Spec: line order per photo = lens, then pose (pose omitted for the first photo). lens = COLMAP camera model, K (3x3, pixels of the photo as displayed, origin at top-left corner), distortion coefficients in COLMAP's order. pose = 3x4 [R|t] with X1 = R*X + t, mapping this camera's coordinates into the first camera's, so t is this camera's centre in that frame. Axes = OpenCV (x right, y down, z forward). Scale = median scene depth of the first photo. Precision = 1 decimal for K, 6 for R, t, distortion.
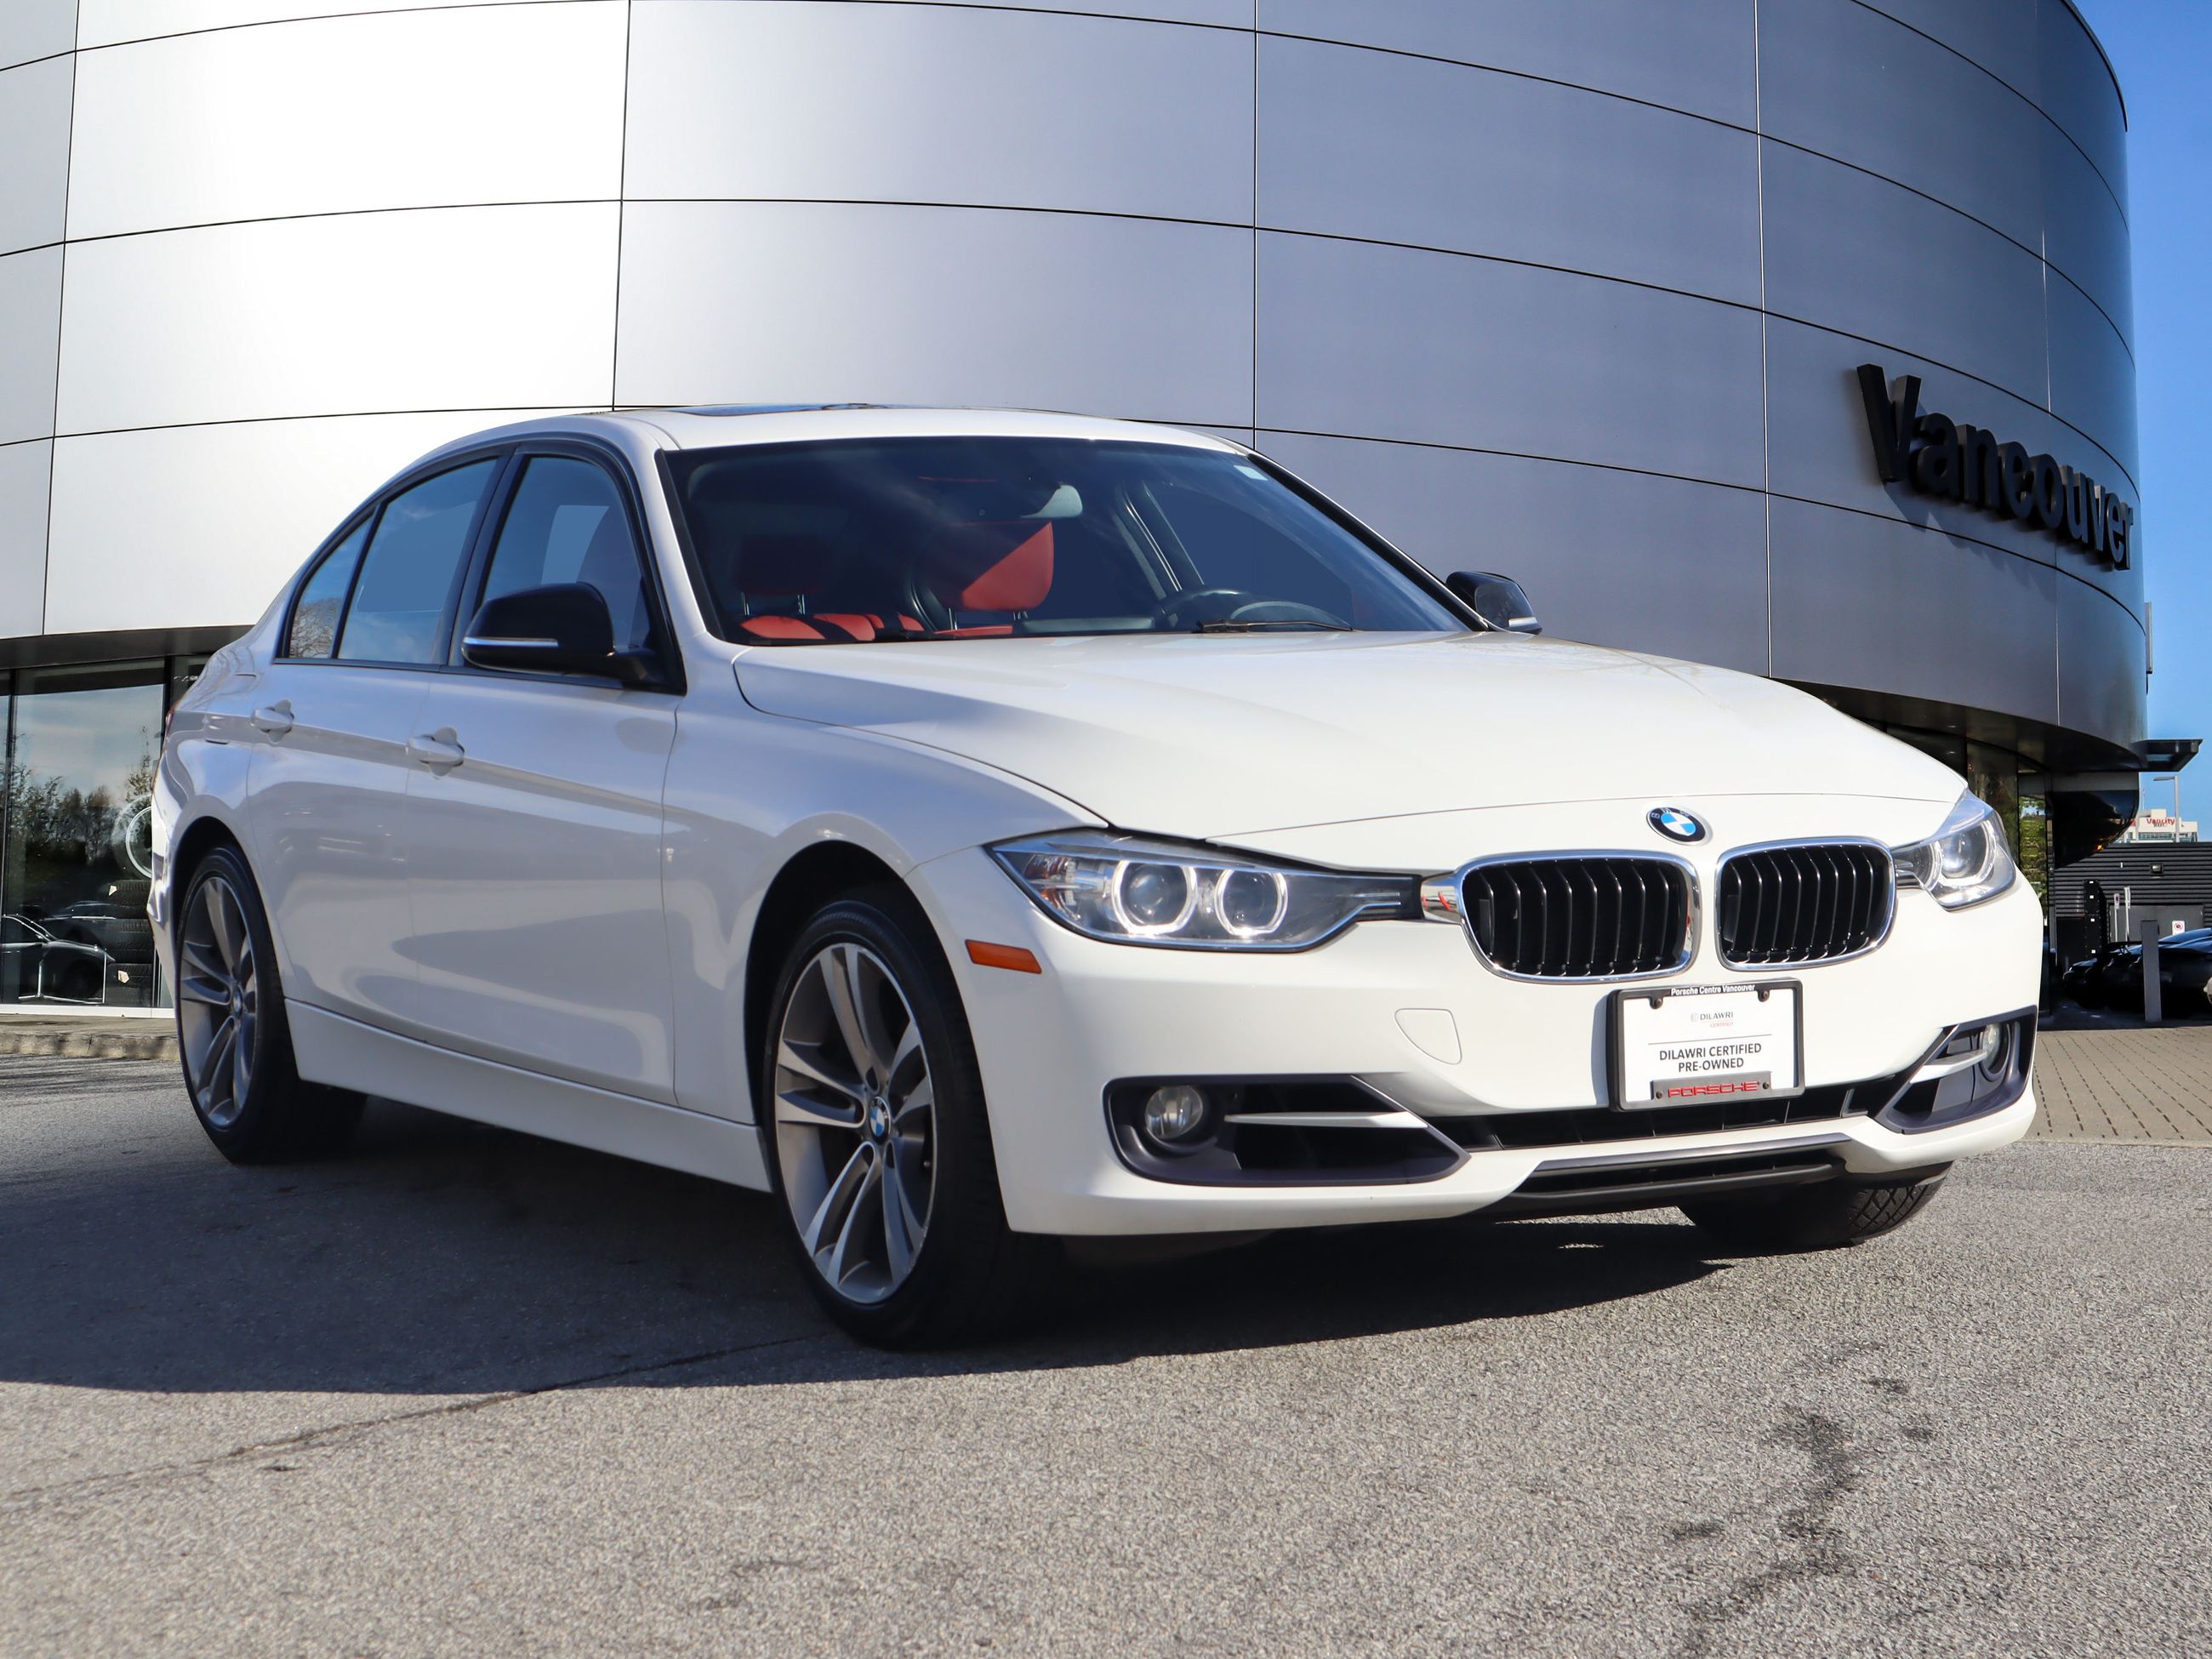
lens RADIAL K [[1733.7, 0, 1106.0], [0, 1733.7, 829.5], [0, 0, 1]] dist [-0.127691, 0.085505]
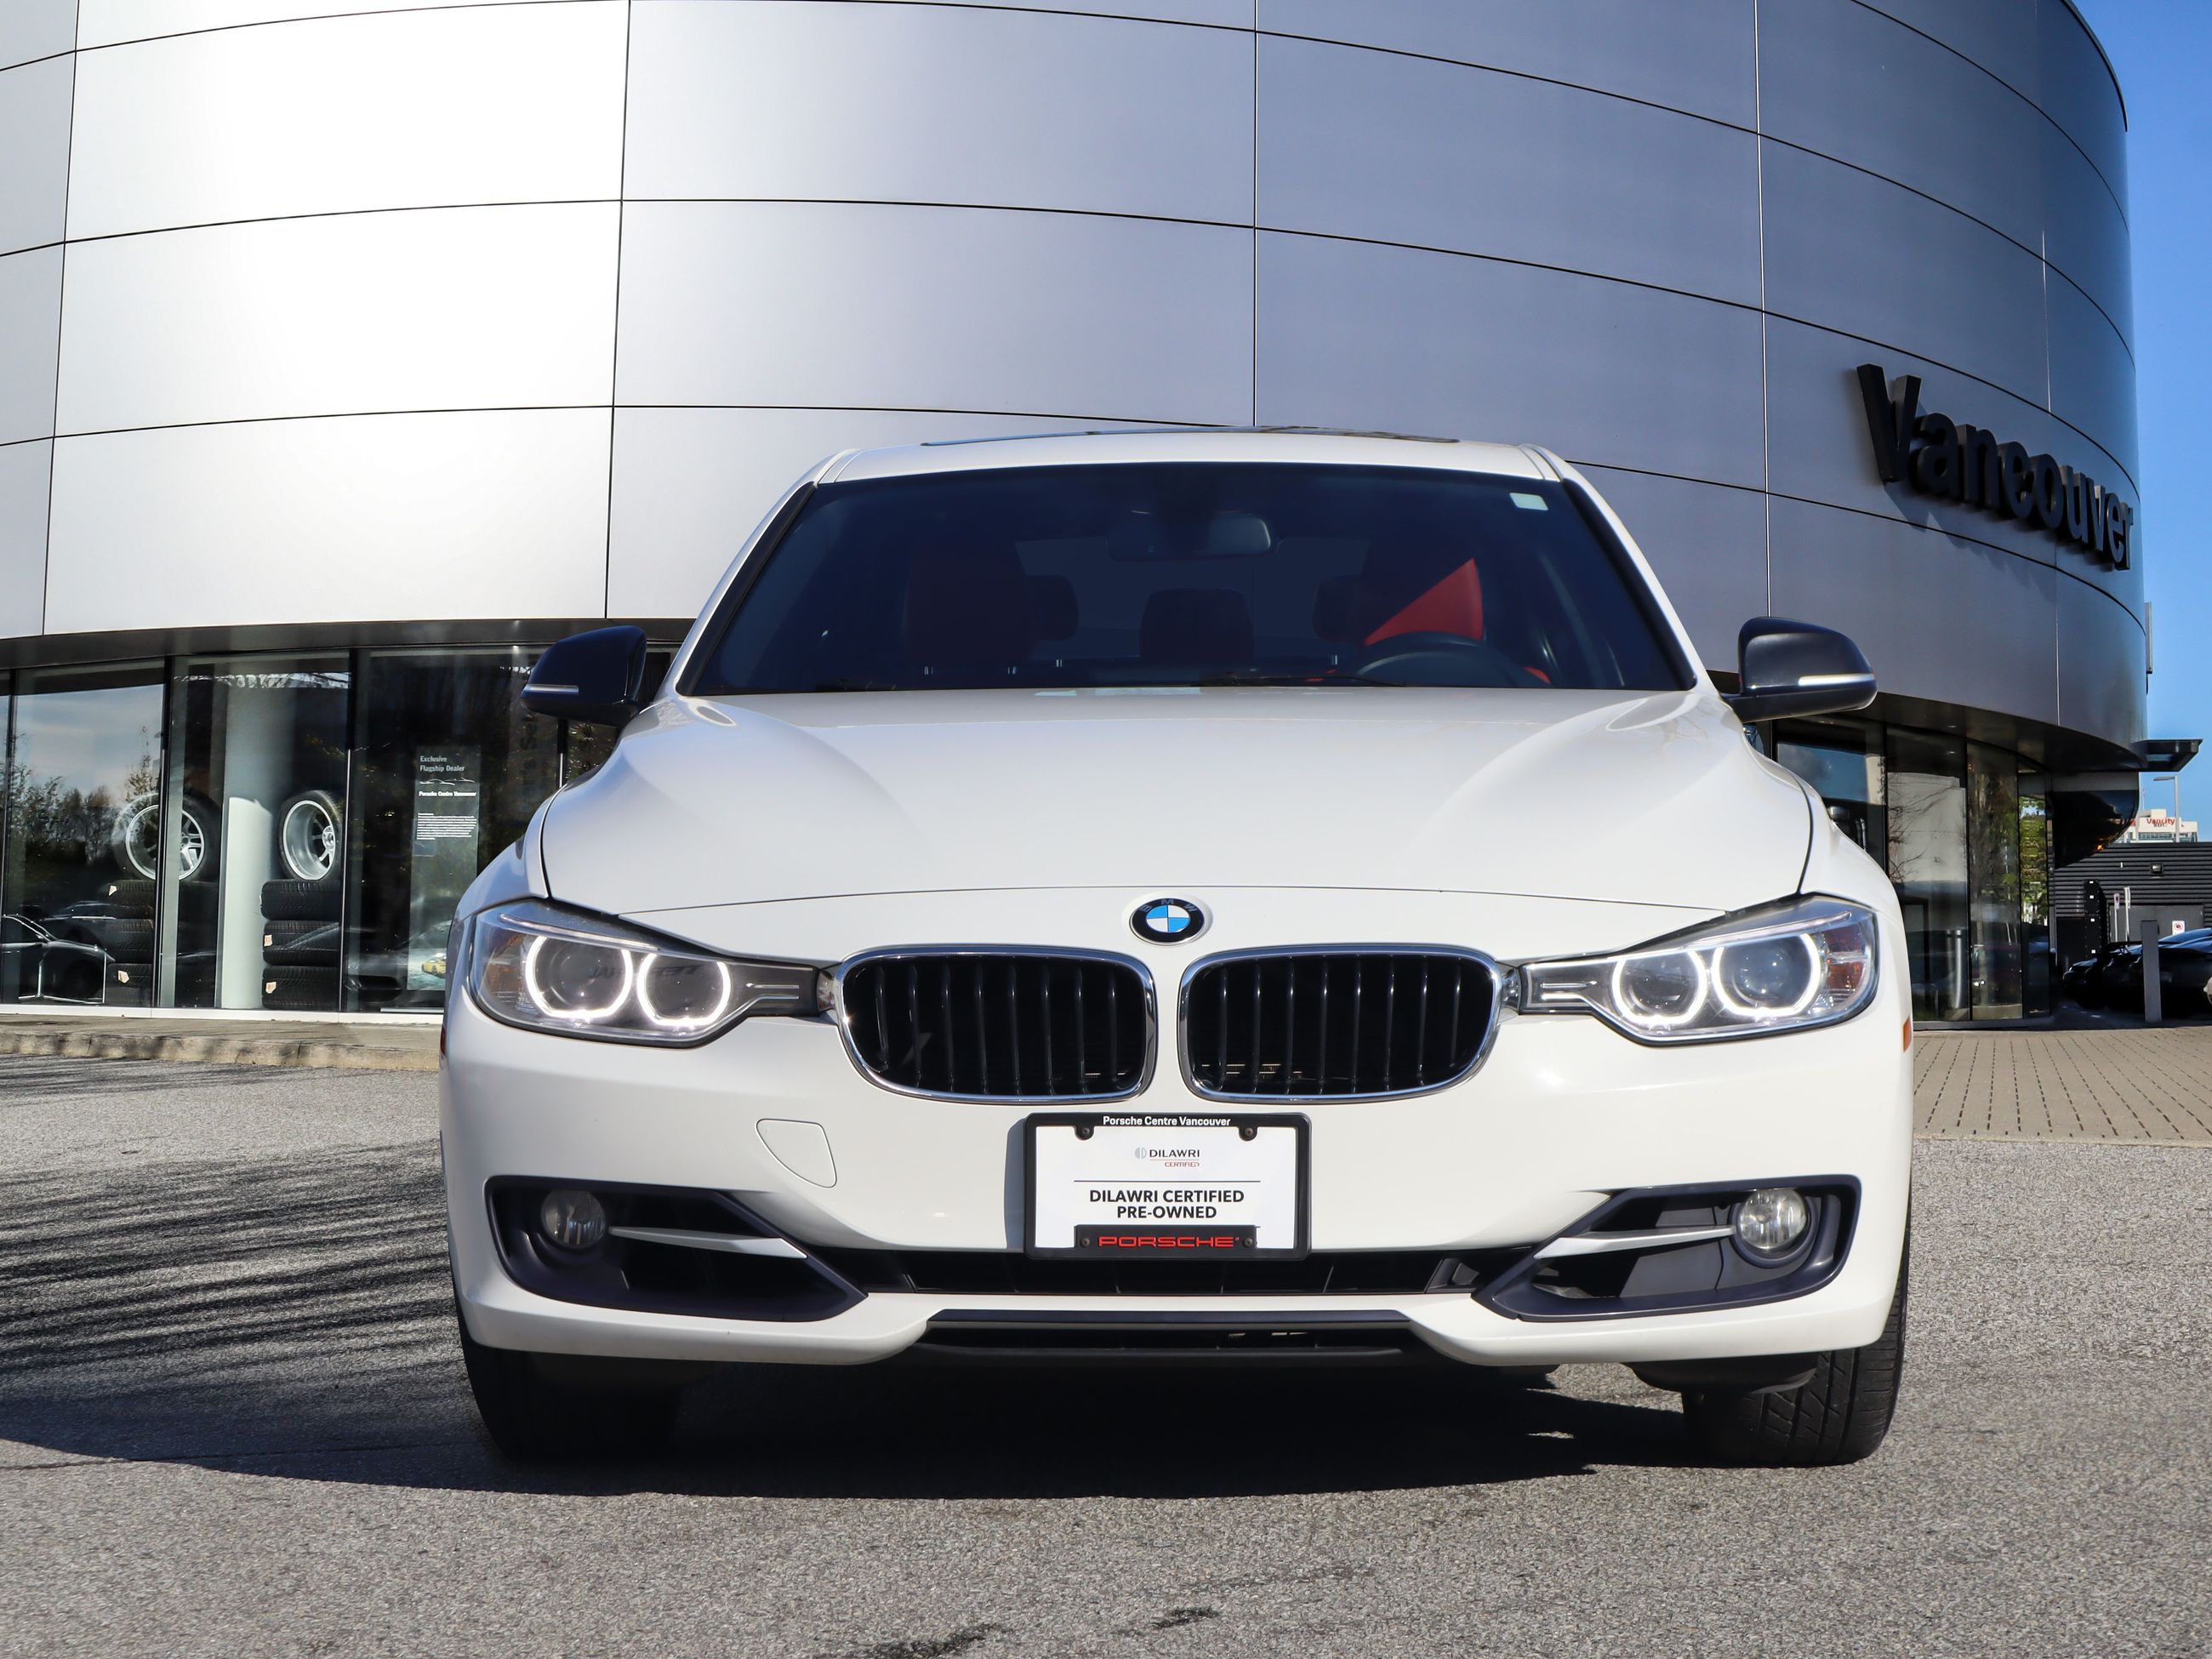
lens RADIAL K [[1992.5, 0, 1105.9], [0, 1992.5, 886.6], [0, 0, 1]] dist [-0.092613, -0.000294]
pose [[0.982178, 0.035203, -0.184628, 0.499813], [-0.037923, 0.999218, -0.011220, -0.008081], [0.184089, 0.018022, 0.982744, 0.042285]]
